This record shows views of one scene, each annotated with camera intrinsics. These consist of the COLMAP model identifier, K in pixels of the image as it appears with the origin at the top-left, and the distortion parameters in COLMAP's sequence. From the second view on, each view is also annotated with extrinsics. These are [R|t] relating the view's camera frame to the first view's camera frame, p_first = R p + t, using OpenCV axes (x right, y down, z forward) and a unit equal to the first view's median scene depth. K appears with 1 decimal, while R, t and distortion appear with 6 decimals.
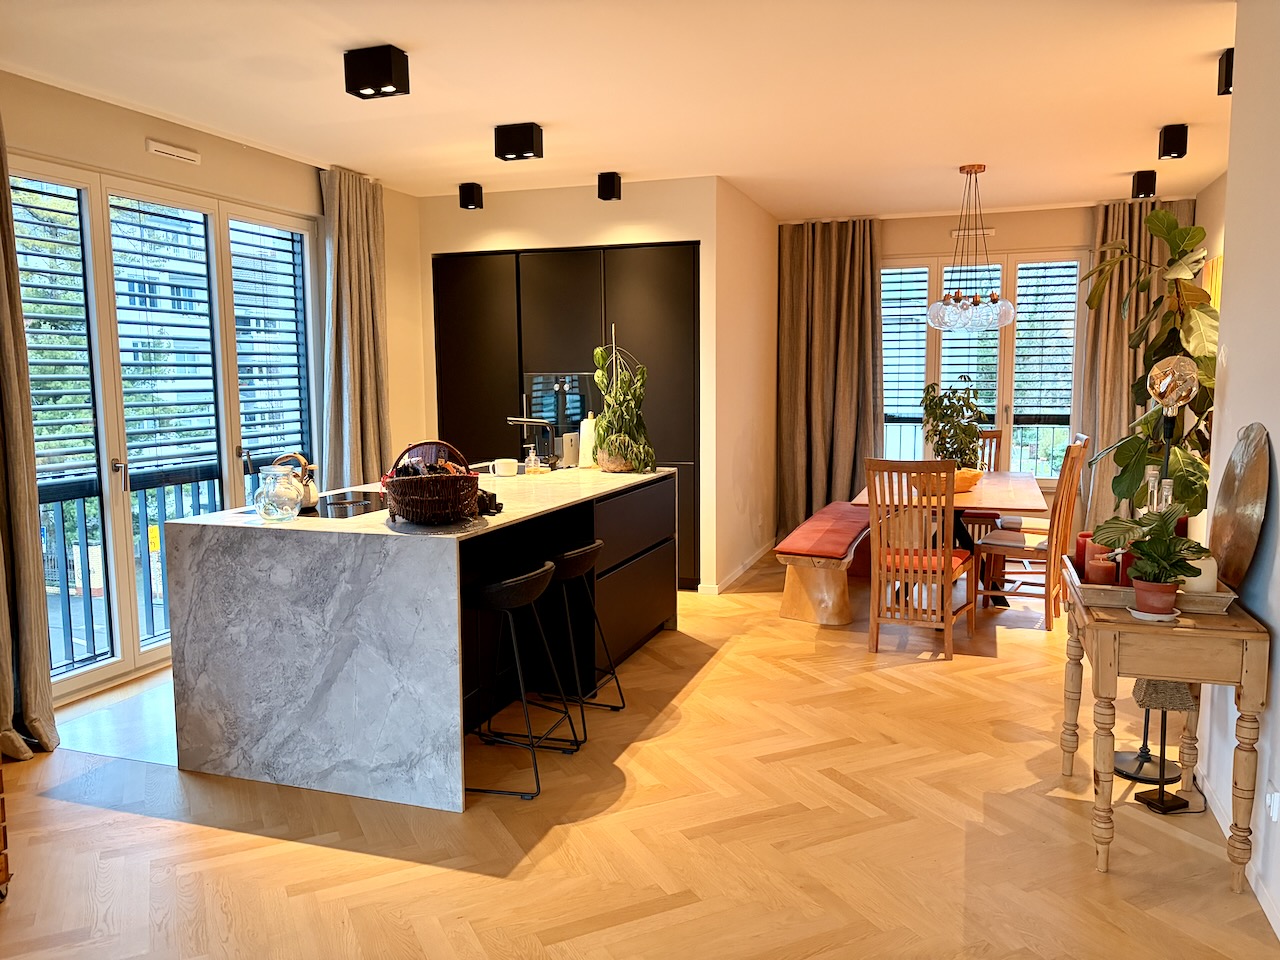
lens RADIAL K [[970.1, 0, 640.0], [0, 970.1, 480.0], [0, 0, 1]] dist [0.023356, -0.001425]
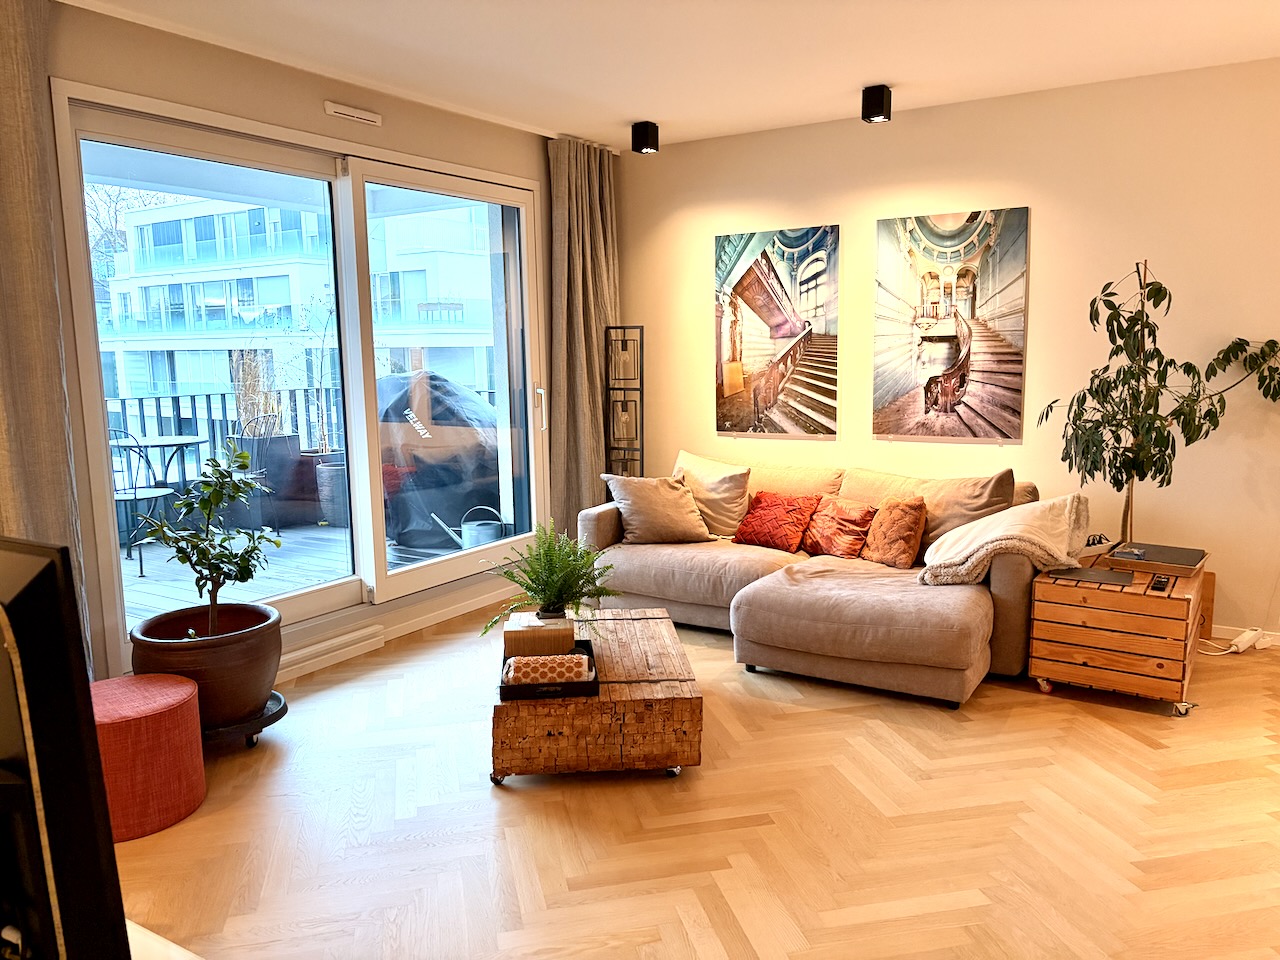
lens RADIAL K [[970.1, 0, 640.0], [0, 970.1, 480.0], [0, 0, 1]] dist [0.023356, -0.001425]
pose [[-0.218020, 0.145506, -0.965037, 0.573405], [-0.091717, 0.981392, 0.168692, -0.044106], [0.971625, 0.125288, -0.200617, 0.350701]]
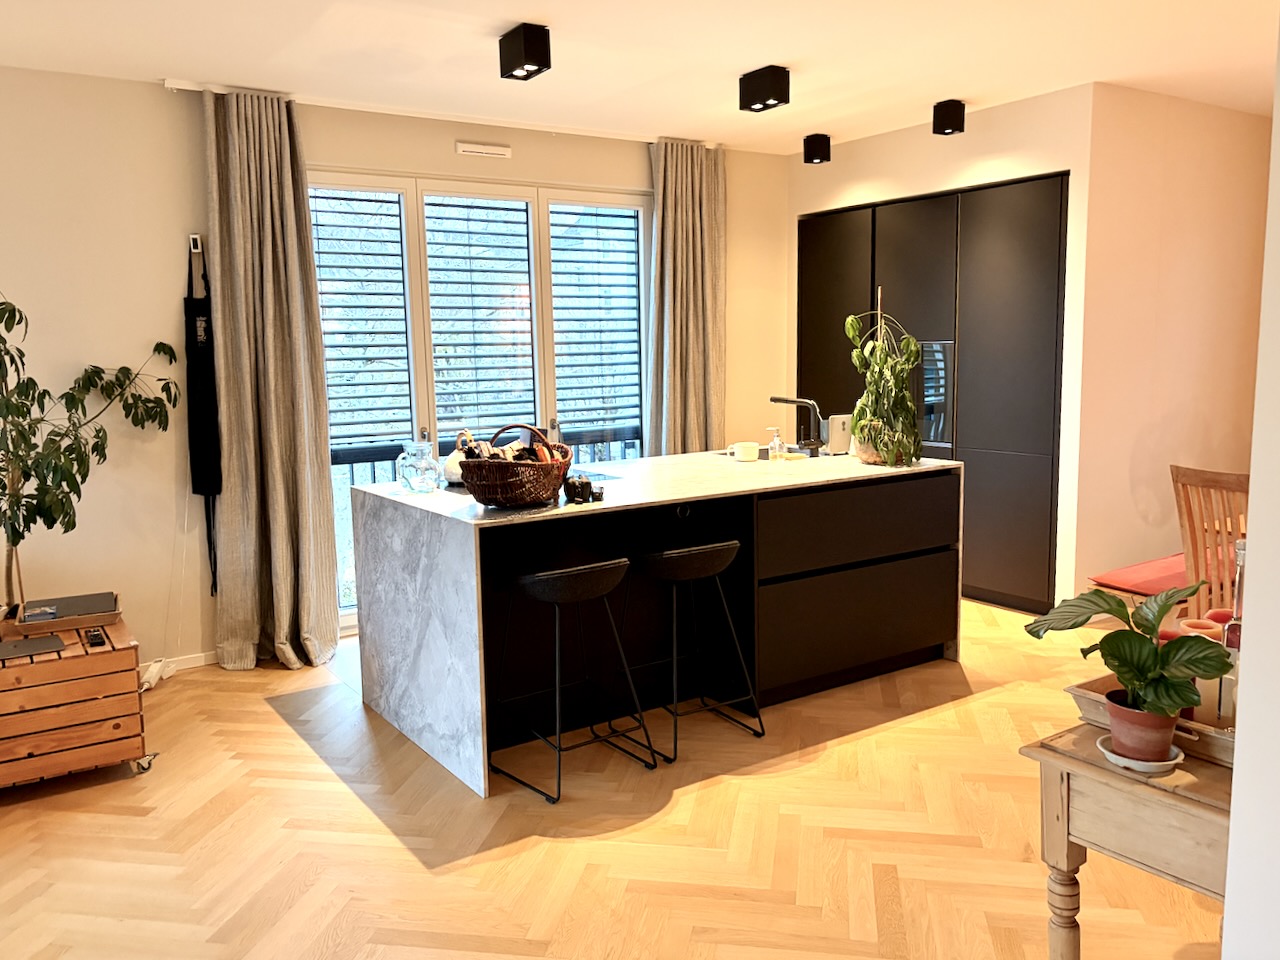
lens RADIAL K [[1026.9, 0, 640.0], [0, 1026.9, 480.0], [0, 0, 1]] dist [0.032758, -0.003849]
pose [[0.802862, 0.067958, -0.592278, 0.465413], [-0.049915, 0.997656, 0.046809, -0.034893], [0.594071, -0.008018, 0.804373, 0.209794]]
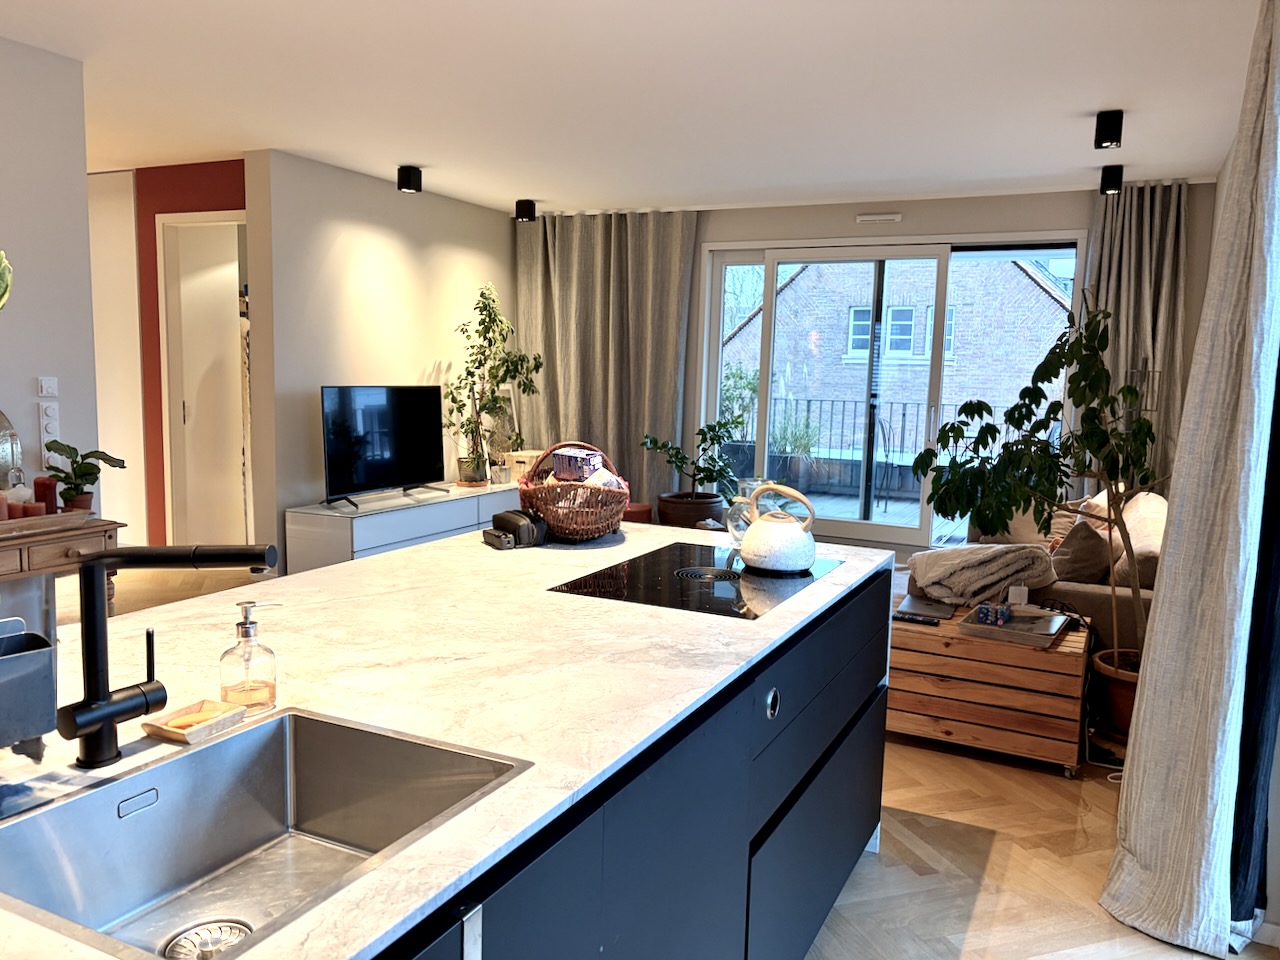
lens RADIAL K [[970.1, 0, 640.0], [0, 970.1, 480.0], [0, 0, 1]] dist [0.023356, -0.001425]
pose [[-0.992668, -0.040324, 0.113953, -0.355951], [-0.013436, 0.973685, 0.227504, -0.183437], [-0.120128, 0.224304, -0.967087, 1.691627]]
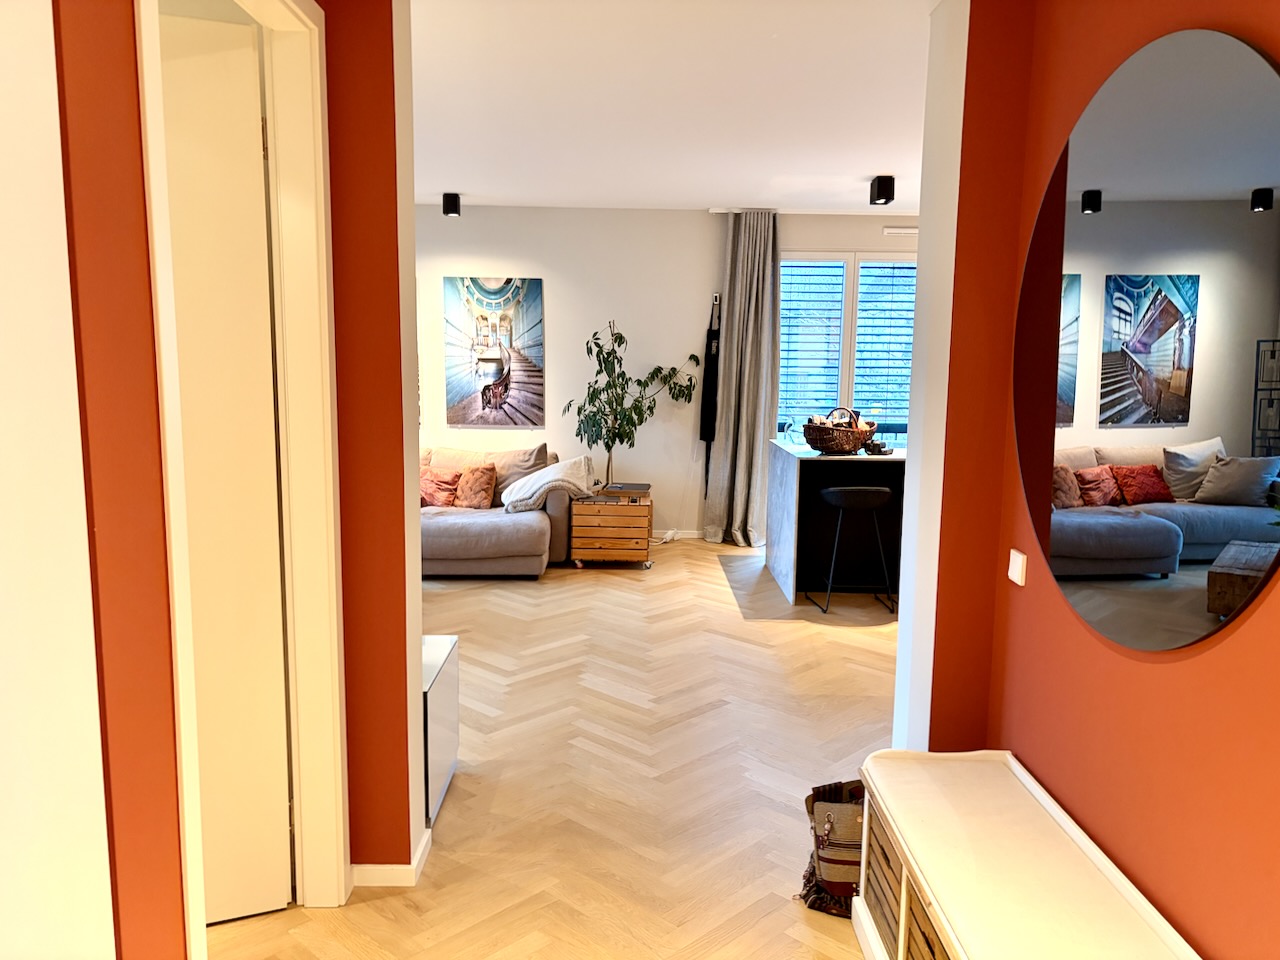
lens RADIAL K [[961.6, 0, 640.0], [0, 961.6, 480.0], [0, 0, 1]] dist [0.135361, -0.193808]
pose [[0.340415, 0.134684, -0.930579, 1.192307], [-0.120564, 0.987771, 0.098858, -0.036498], [0.932514, 0.078542, 0.352490, 0.049133]]
